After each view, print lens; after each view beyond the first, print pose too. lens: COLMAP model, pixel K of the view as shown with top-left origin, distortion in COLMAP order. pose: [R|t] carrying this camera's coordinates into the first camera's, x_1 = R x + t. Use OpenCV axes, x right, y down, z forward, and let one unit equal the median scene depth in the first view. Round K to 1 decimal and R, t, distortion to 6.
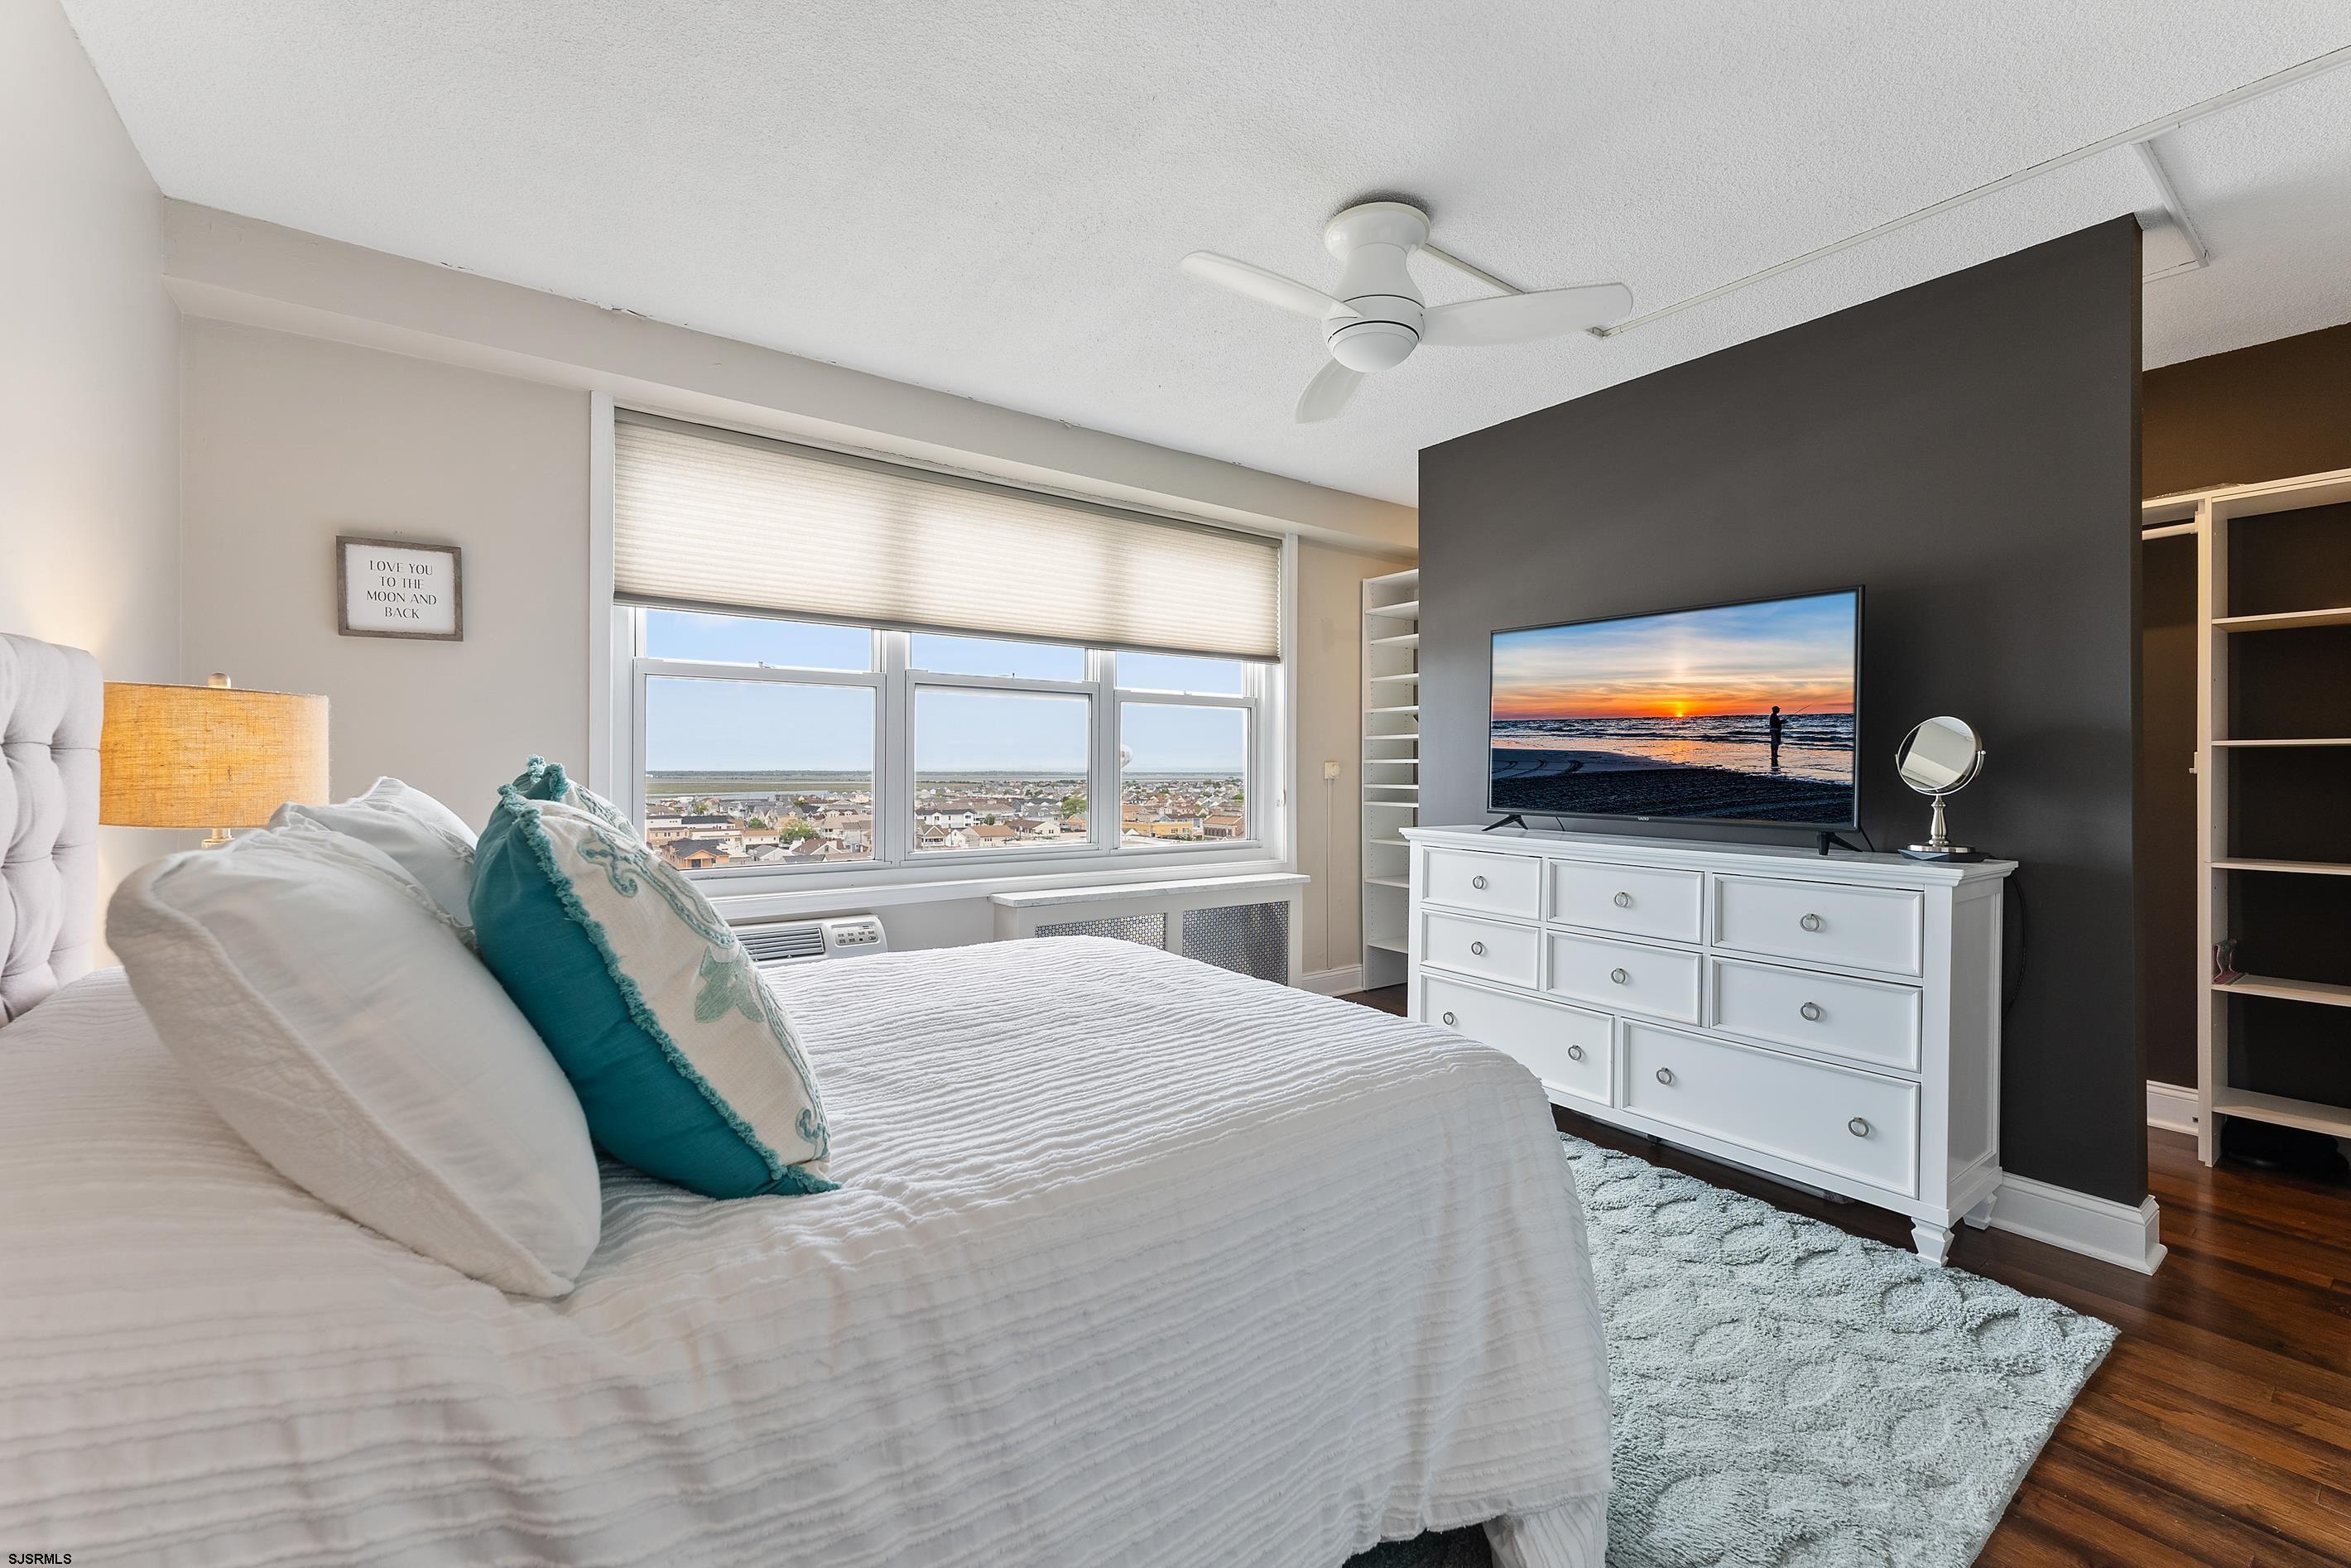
lens RADIAL K [[957.2, 0, 1175.5], [0, 957.2, 784.0], [0, 0, 1]] dist [0.001769, -0.000054]
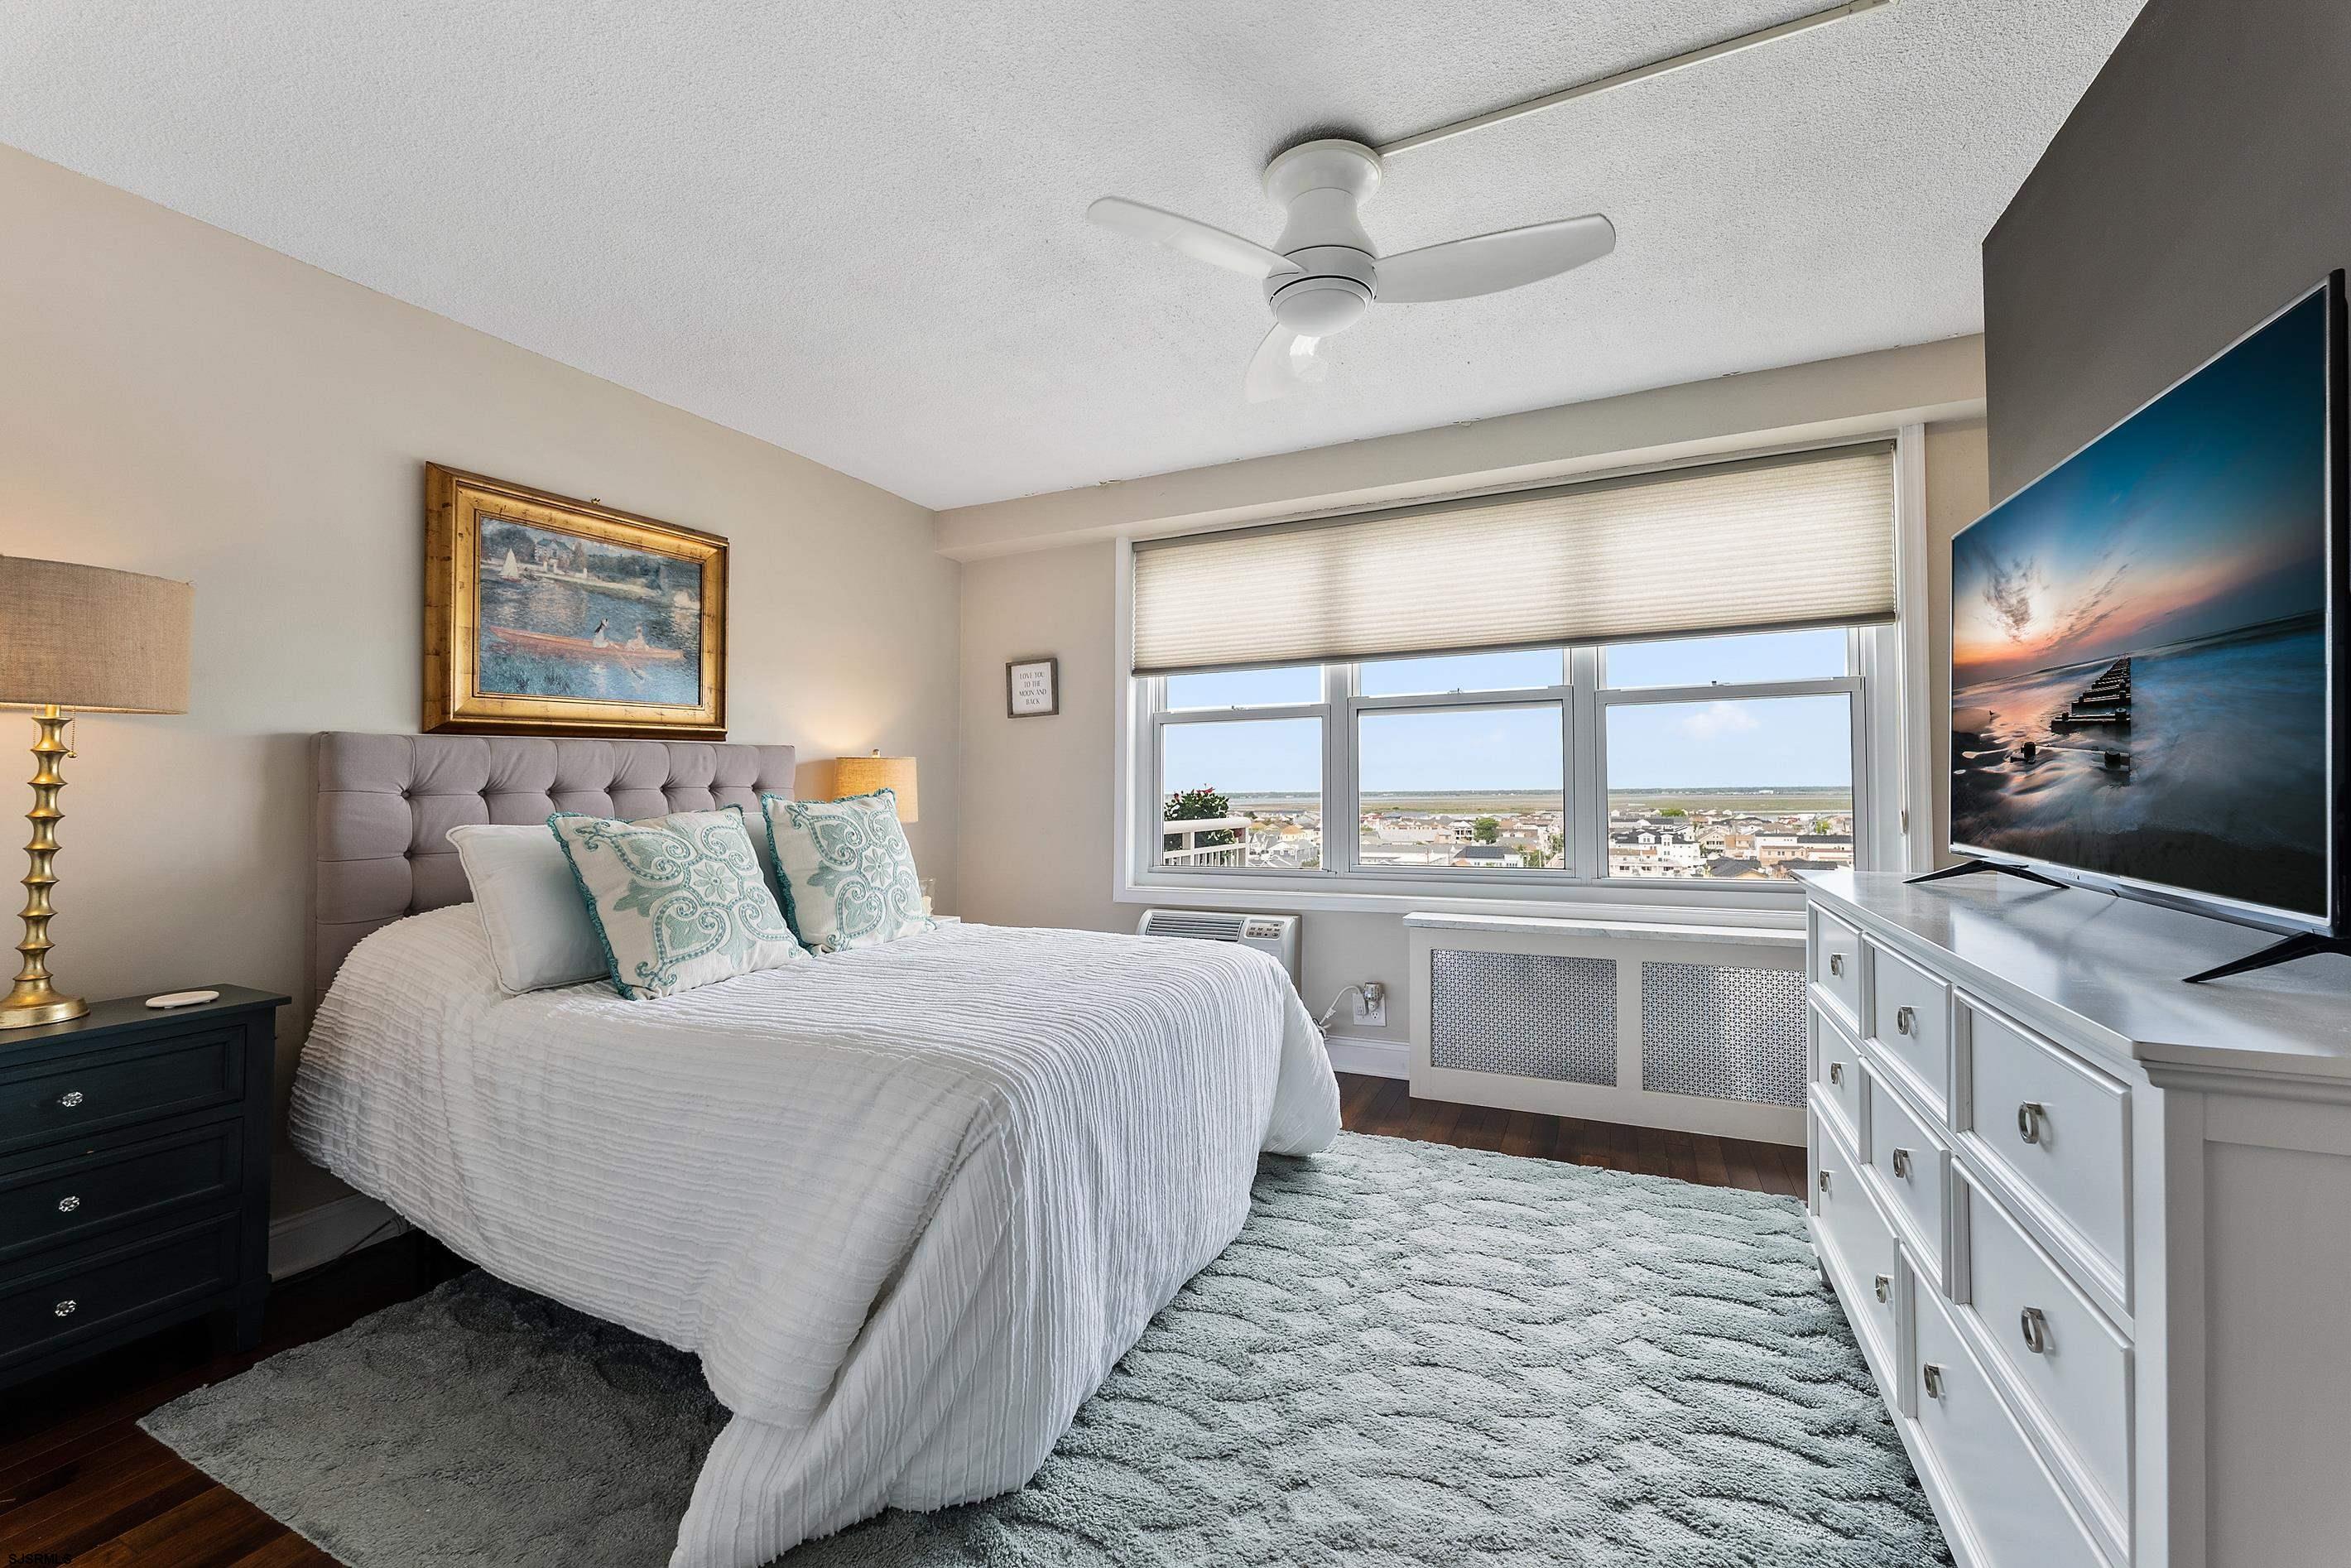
lens RADIAL K [[946.8, 0, 1159.6], [0, 946.8, 774.0], [0, 0, 1]] dist [0.001105, 0.000033]
pose [[0.470610, -0.025514, -0.881973, 0.565317], [0.000817, 0.999594, -0.028480, -0.001118], [0.882341, 0.012683, 0.470439, 0.295791]]
